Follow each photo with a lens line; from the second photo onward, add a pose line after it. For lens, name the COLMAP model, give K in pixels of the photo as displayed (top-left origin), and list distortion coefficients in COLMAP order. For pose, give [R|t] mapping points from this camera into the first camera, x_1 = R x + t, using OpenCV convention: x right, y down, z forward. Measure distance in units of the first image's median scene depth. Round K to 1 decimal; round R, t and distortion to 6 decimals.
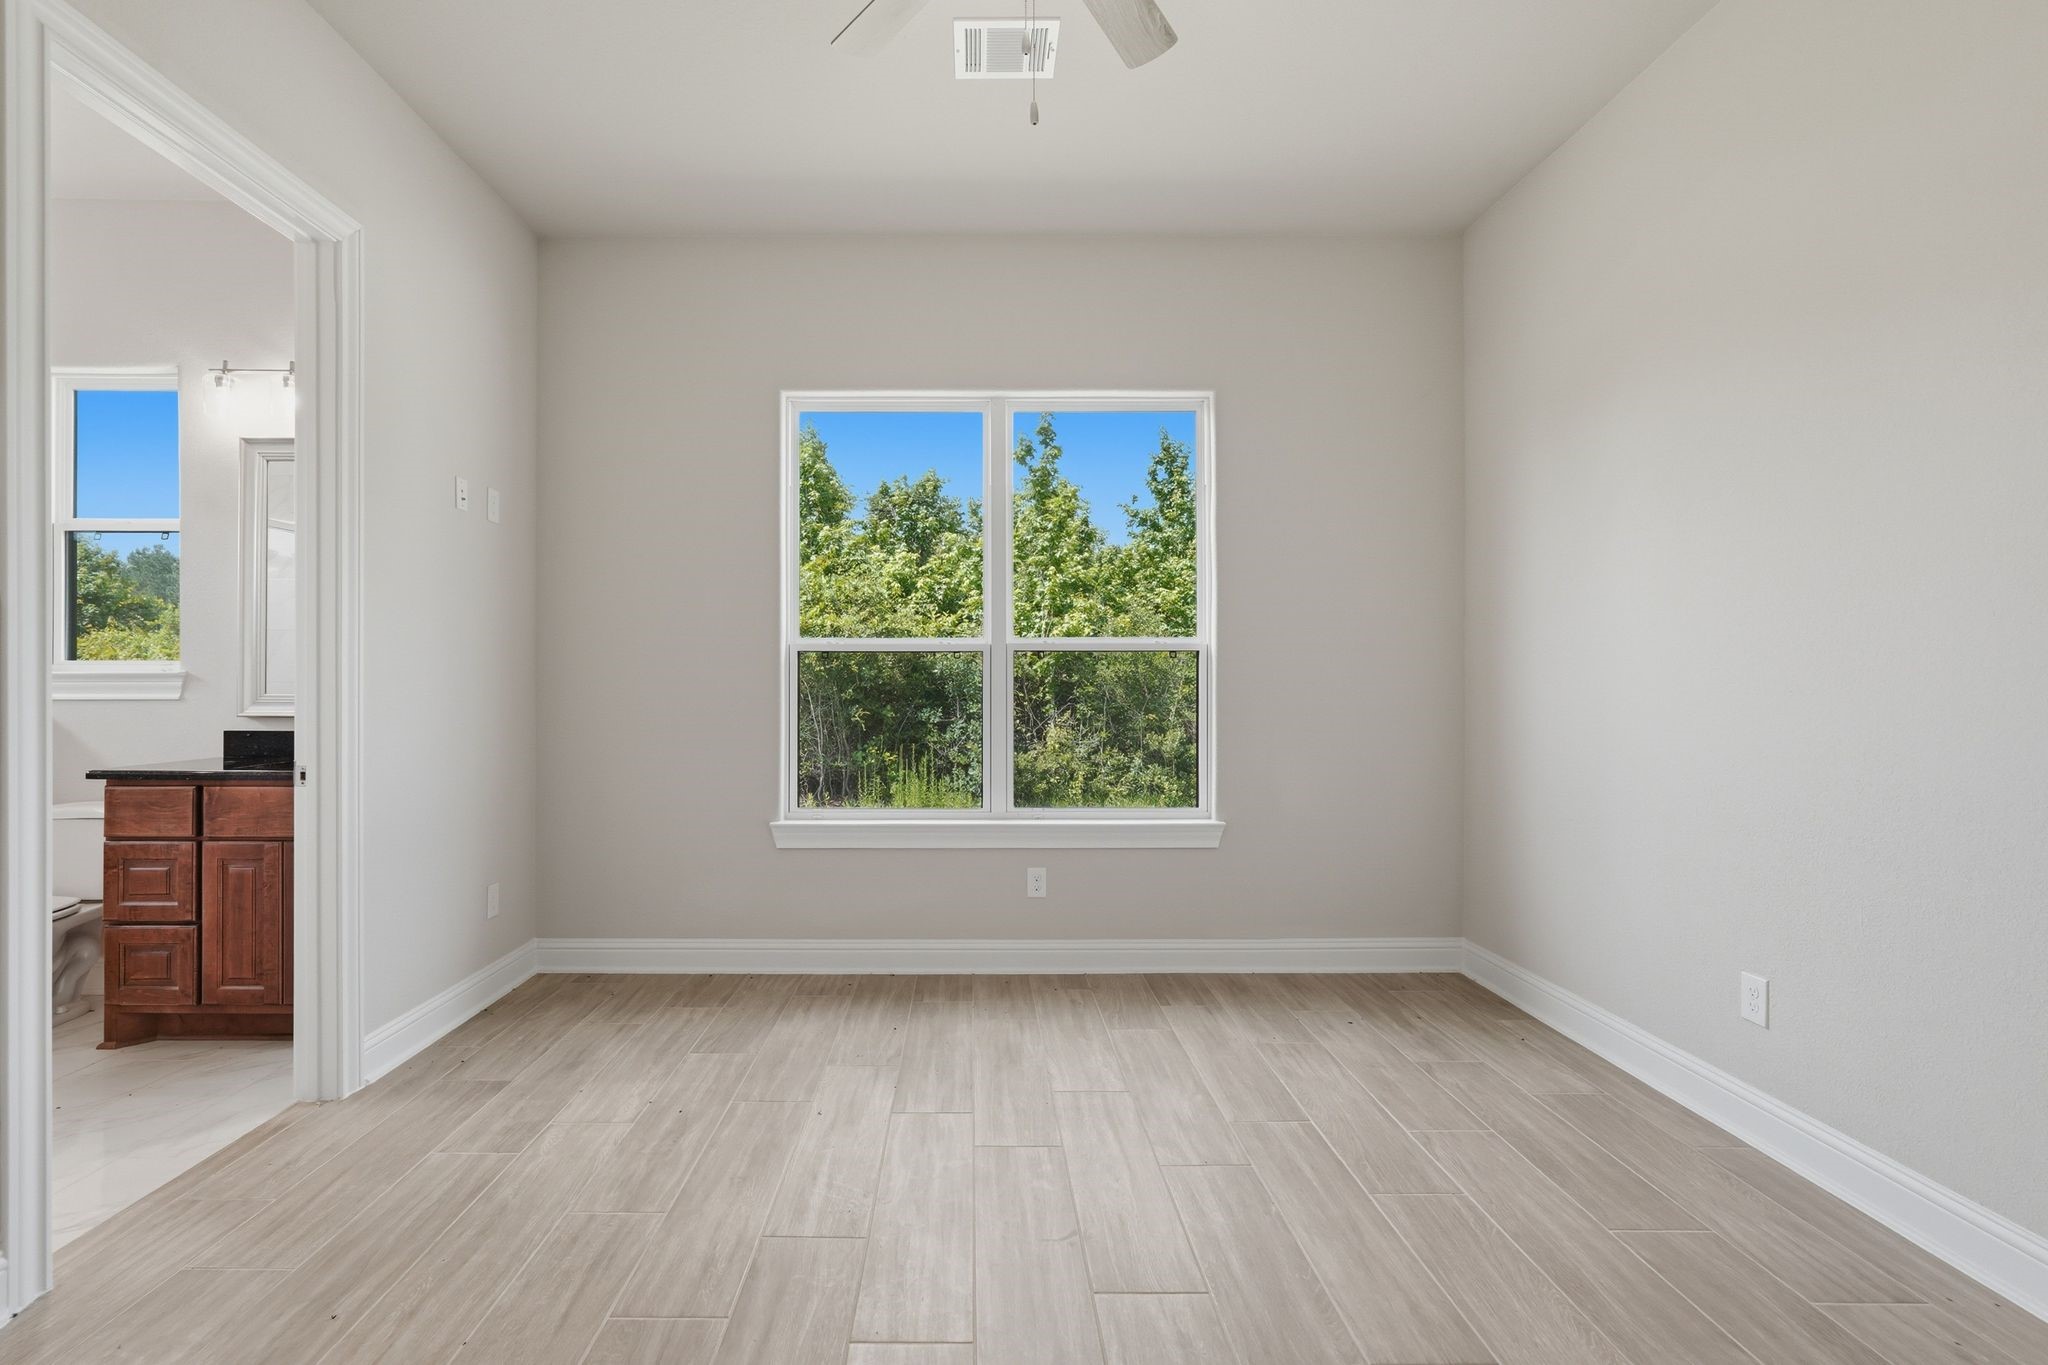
lens RADIAL K [[935.9, 0, 1005.7], [0, 935.9, 686.5], [0, 0, 1]] dist [-0.005150, -0.000810]
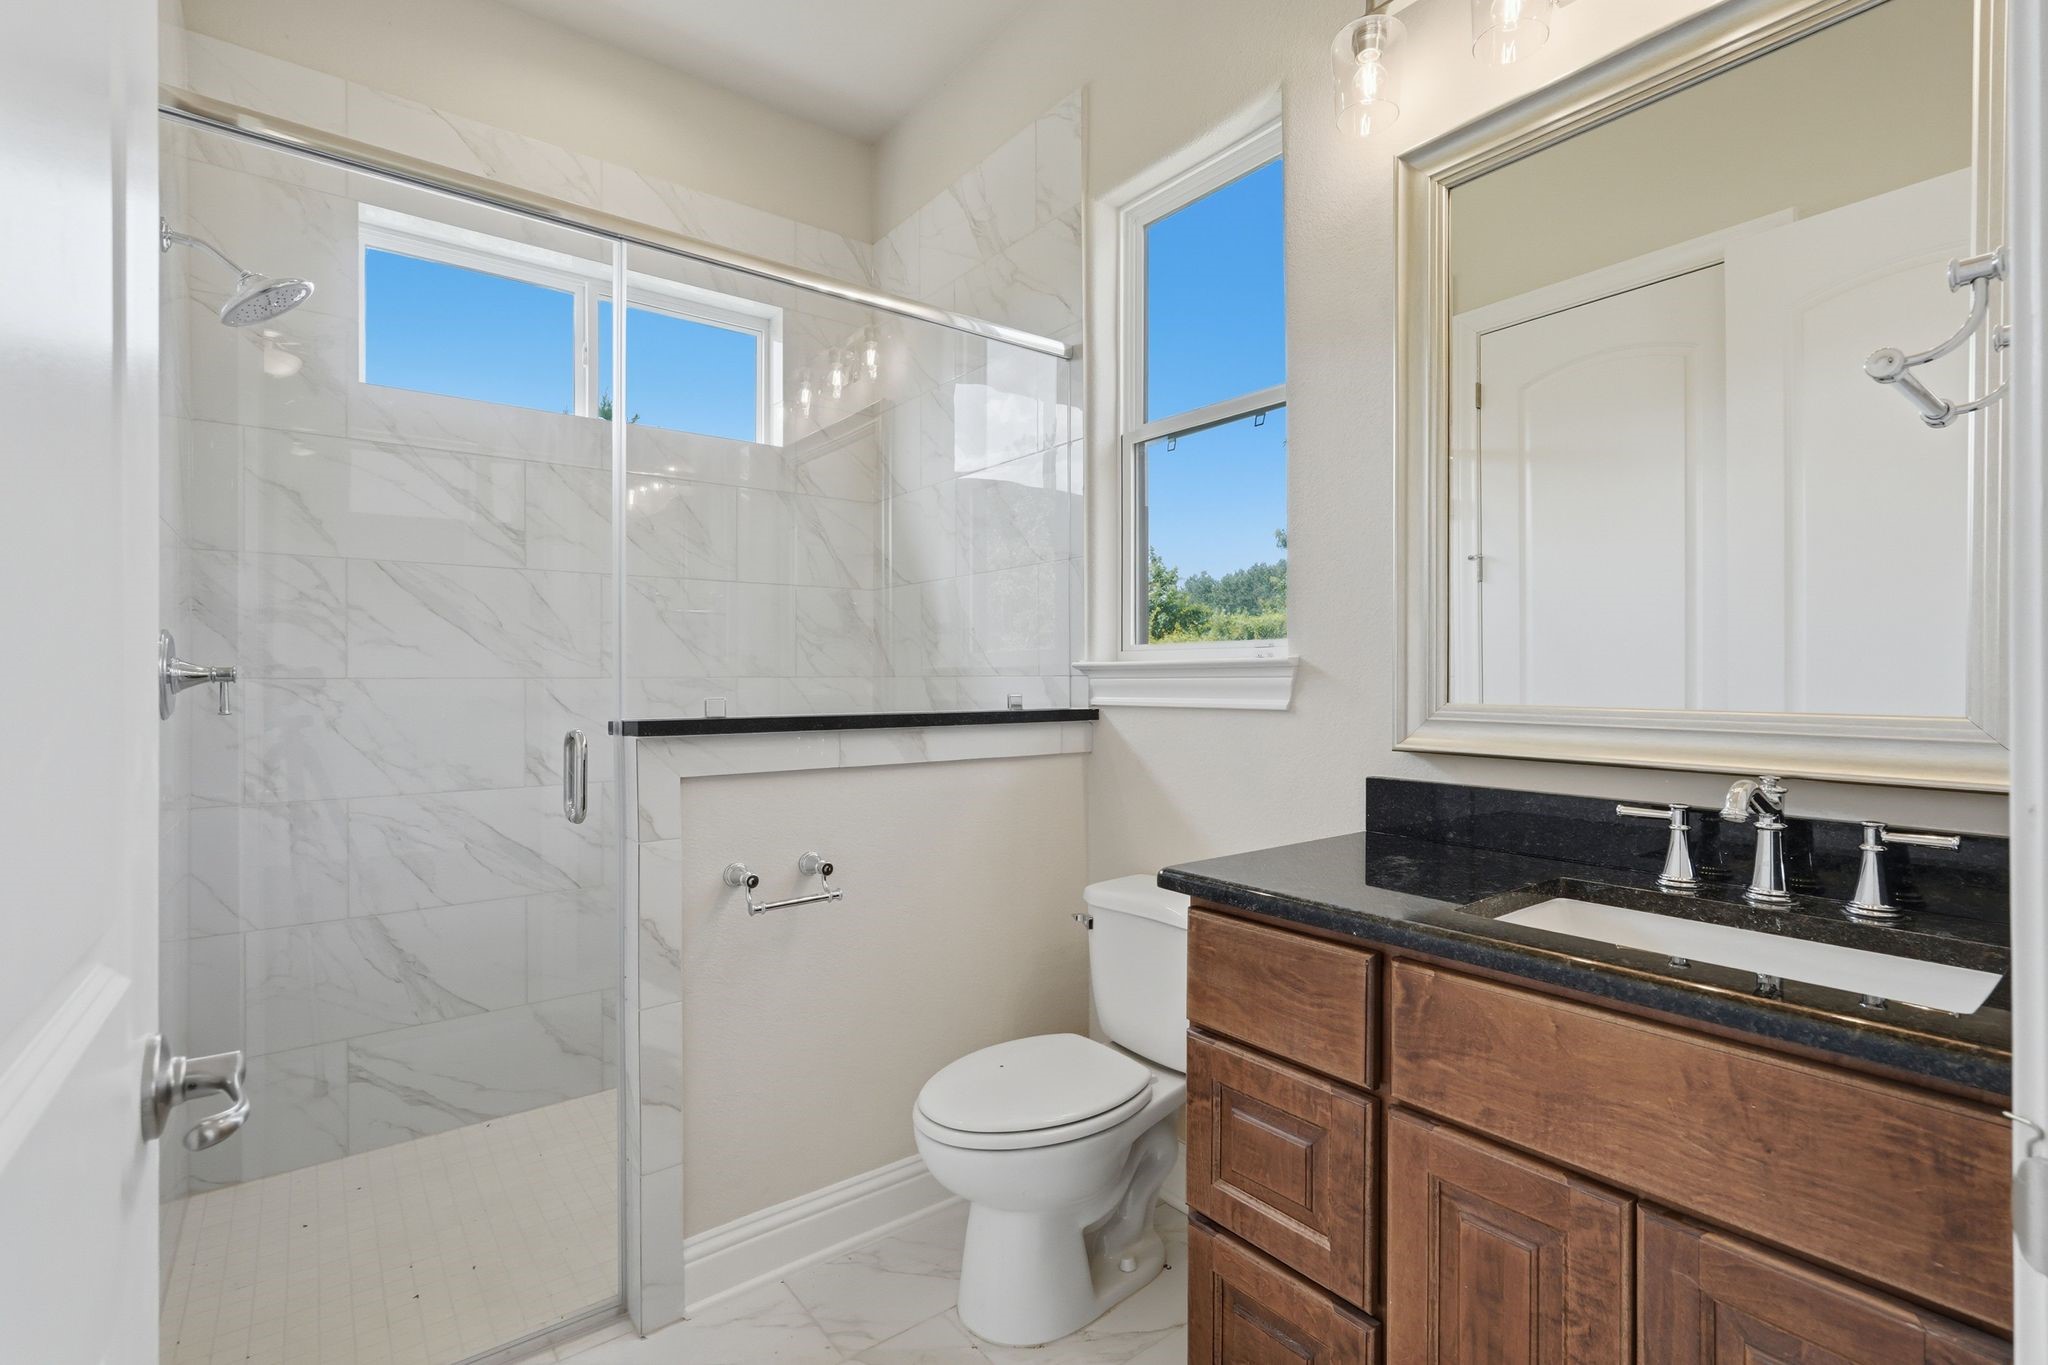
lens RADIAL K [[935.9, 0, 1021.2], [0, 935.9, 687.4], [0, 0, 1]] dist [-0.005150, -0.000810]
pose [[0.599062, 0.000254, -0.800703, -0.654101], [0.003789, 0.999988, 0.003152, -0.001536], [0.800694, -0.004922, 0.599053, 0.664268]]
